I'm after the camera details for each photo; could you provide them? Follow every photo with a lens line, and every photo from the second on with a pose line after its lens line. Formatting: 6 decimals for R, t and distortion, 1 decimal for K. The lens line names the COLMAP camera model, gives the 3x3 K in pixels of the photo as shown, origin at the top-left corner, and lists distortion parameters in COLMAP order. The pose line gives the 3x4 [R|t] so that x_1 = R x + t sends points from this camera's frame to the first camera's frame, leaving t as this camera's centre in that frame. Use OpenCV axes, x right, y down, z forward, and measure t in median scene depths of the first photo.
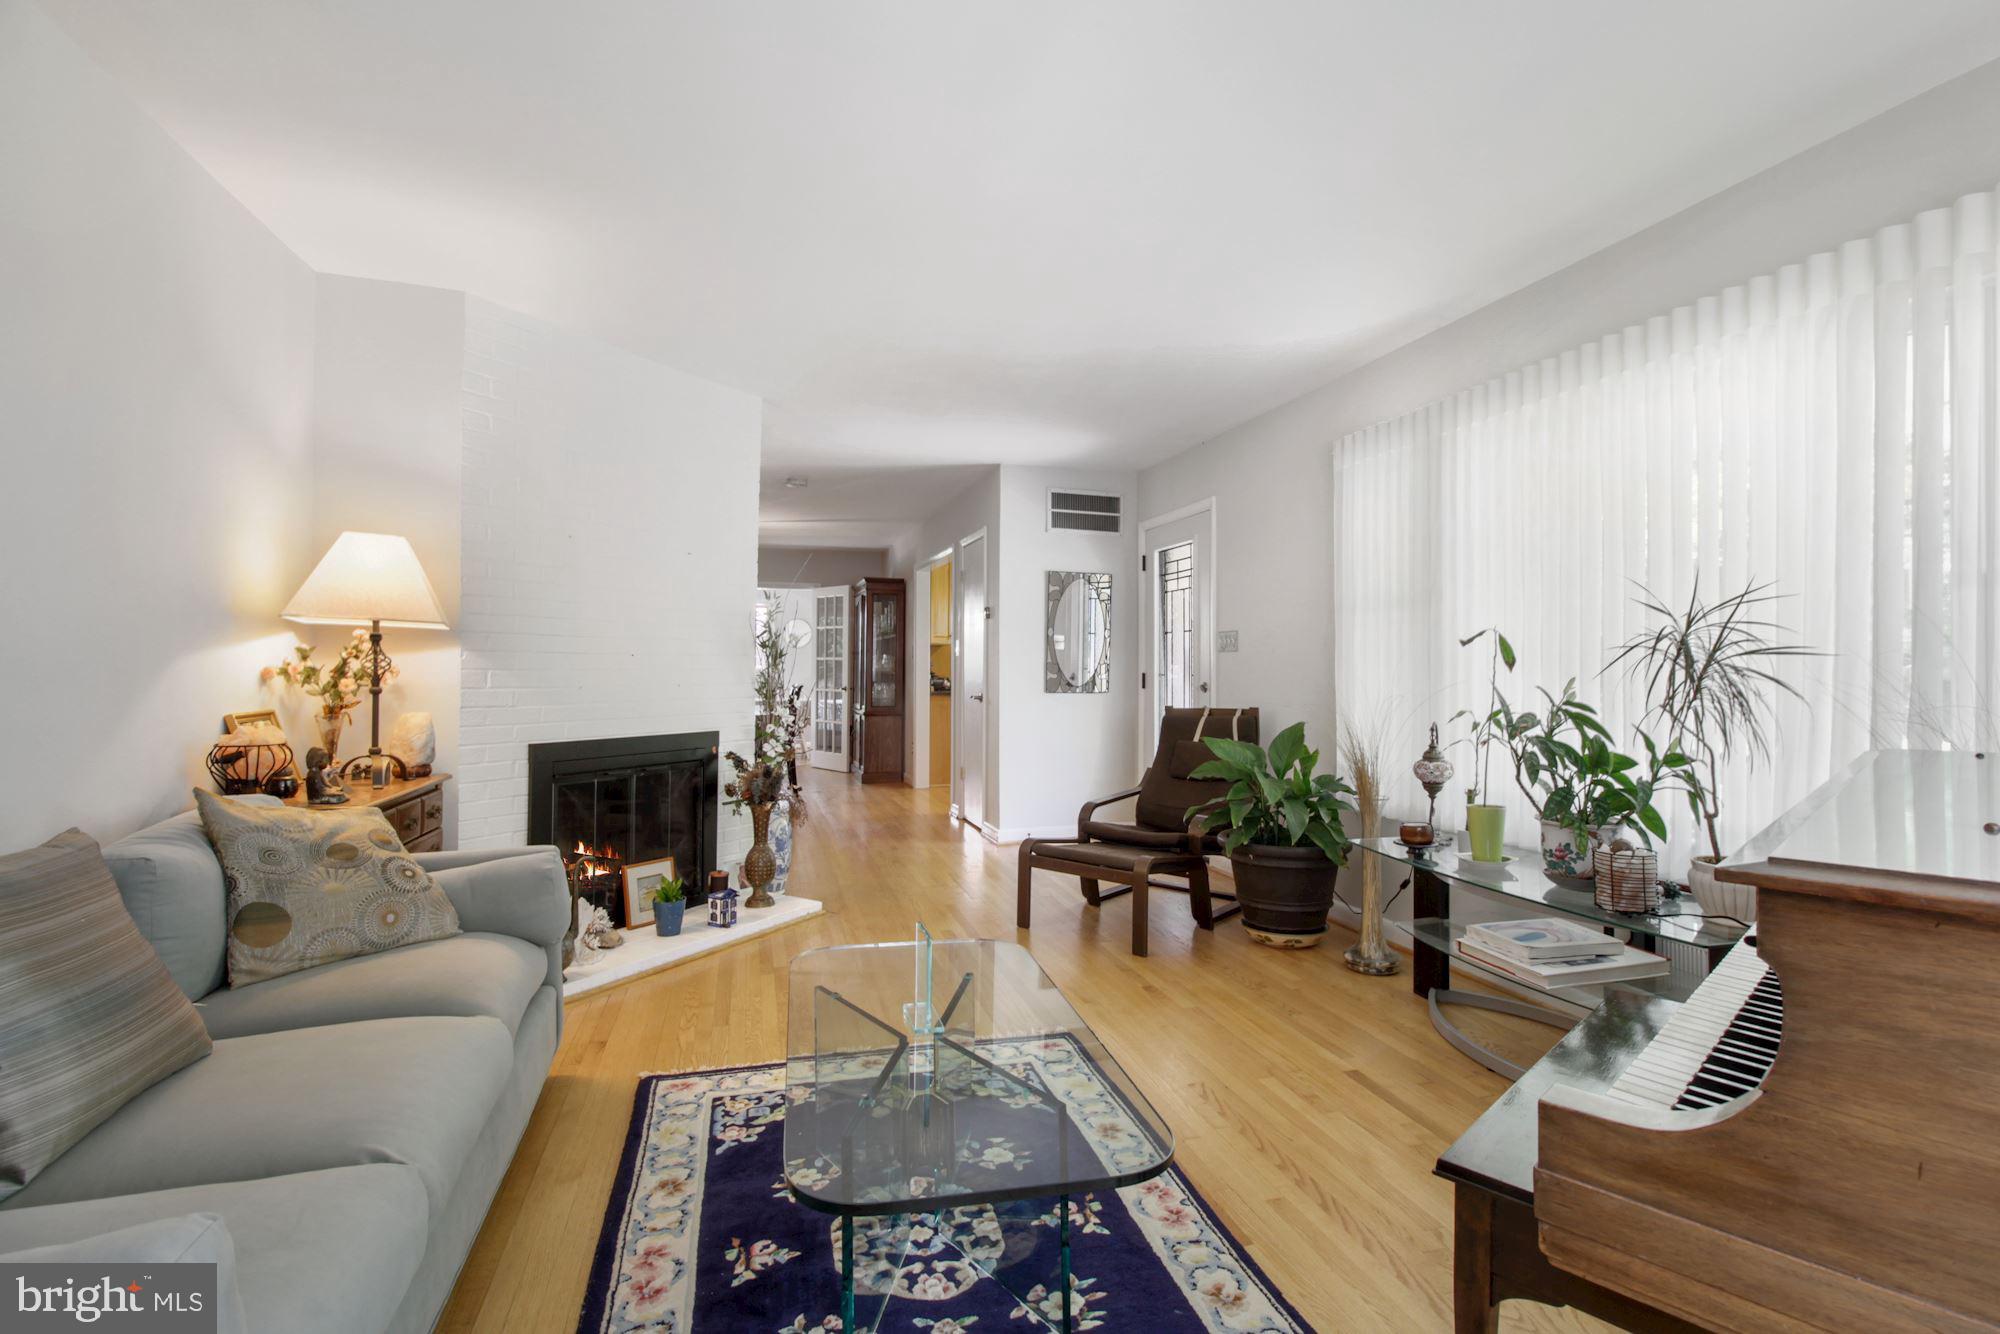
lens RADIAL K [[938.7, 0, 1002.9], [0, 938.7, 663.6], [0, 0, 1]] dist [-0.005995, -0.000159]
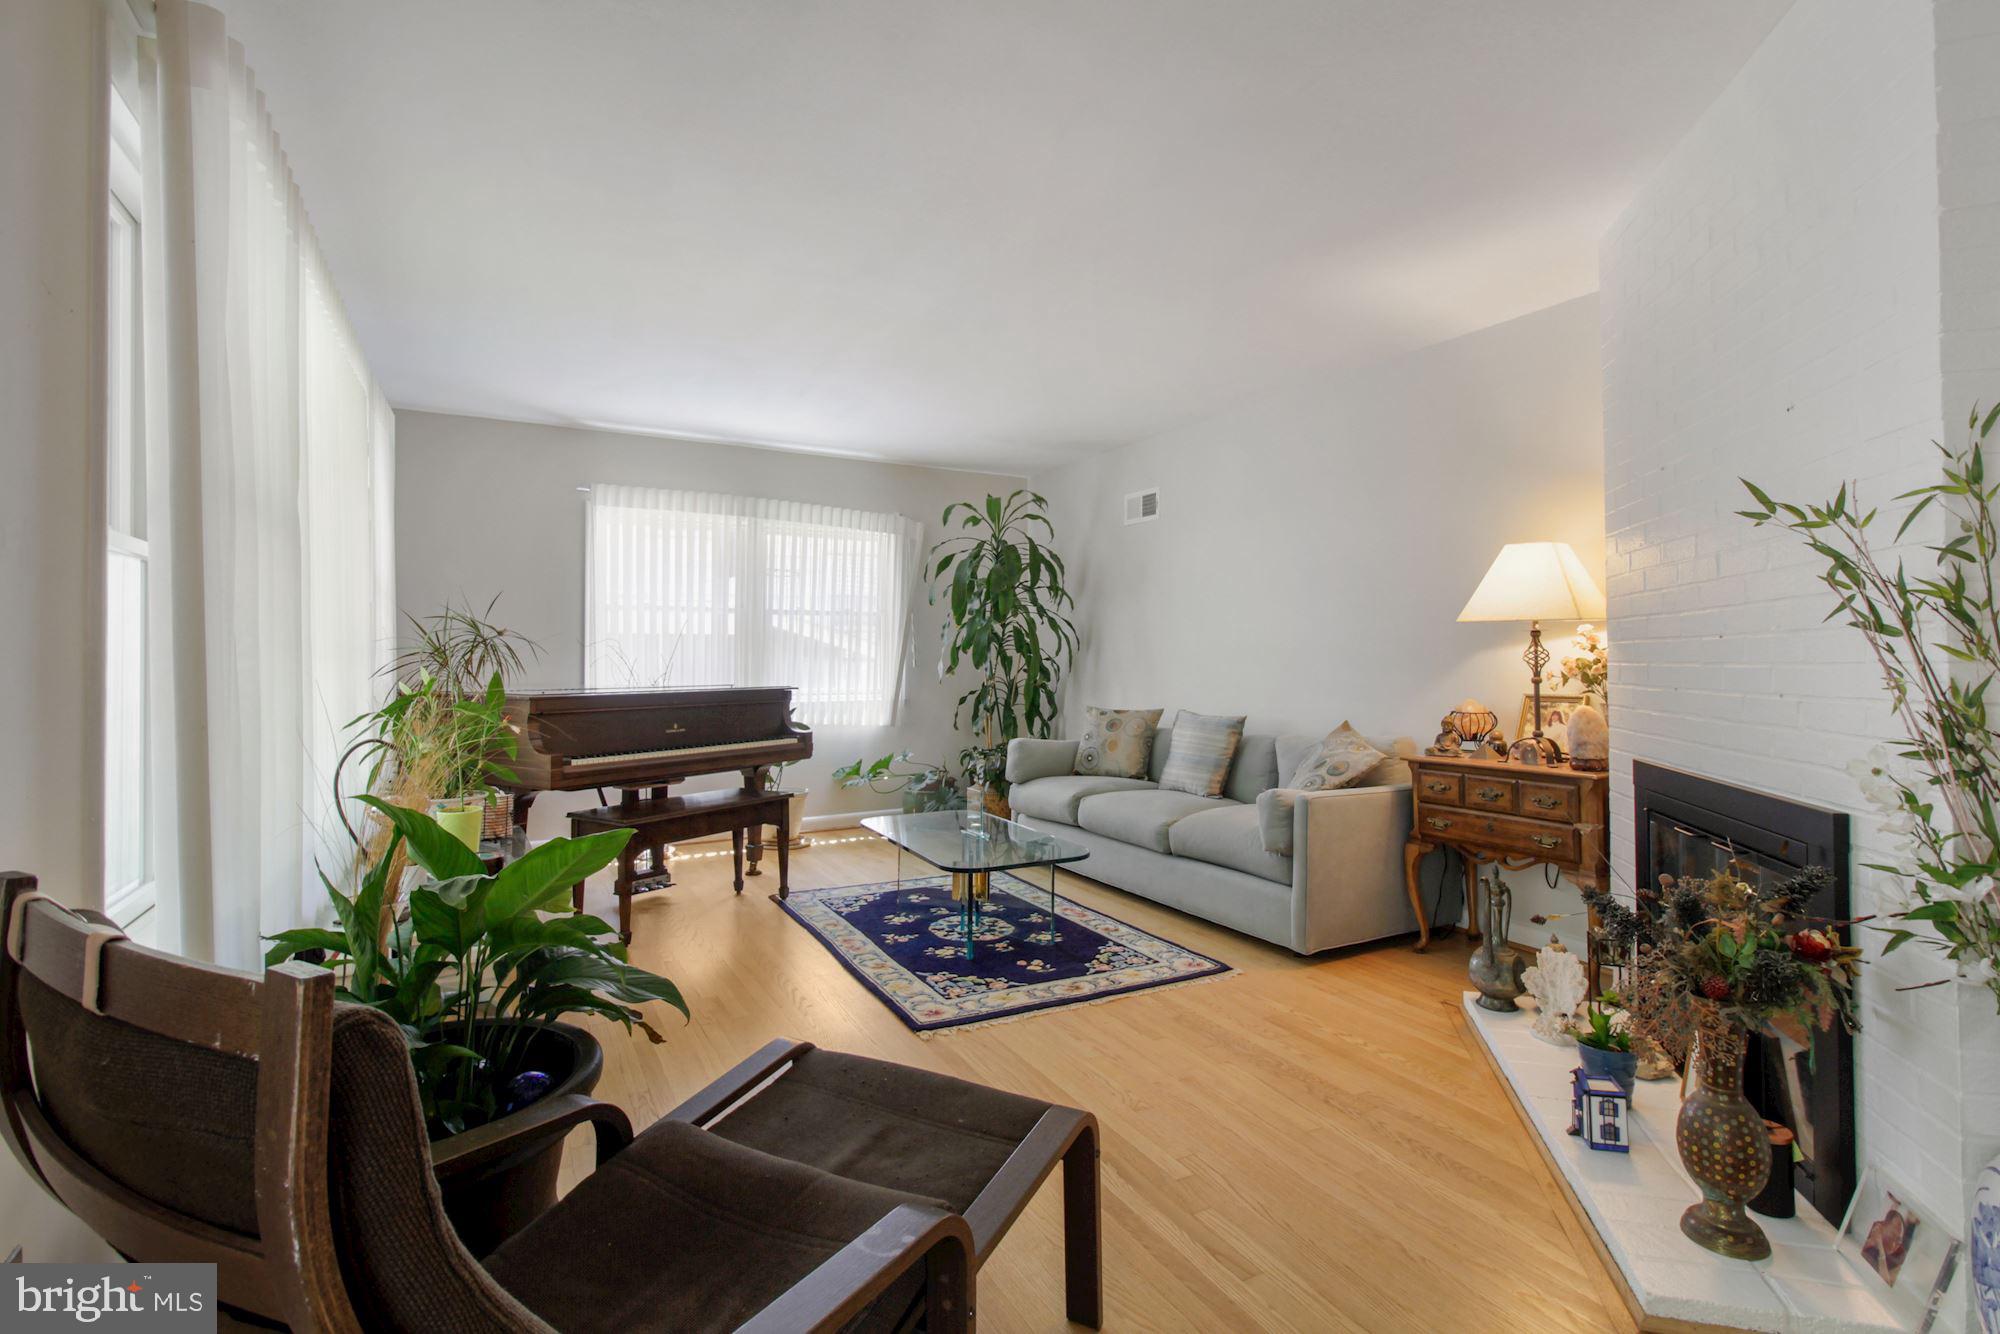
lens RADIAL K [[938.7, 0, 1001.5], [0, 938.7, 662.5], [0, 0, 1]] dist [-0.005995, -0.000159]
pose [[-0.975887, -0.006001, -0.218195, 0.229678], [-0.004557, 0.999964, -0.007124, 0.022113], [0.218230, -0.005958, -0.975879, 2.273695]]
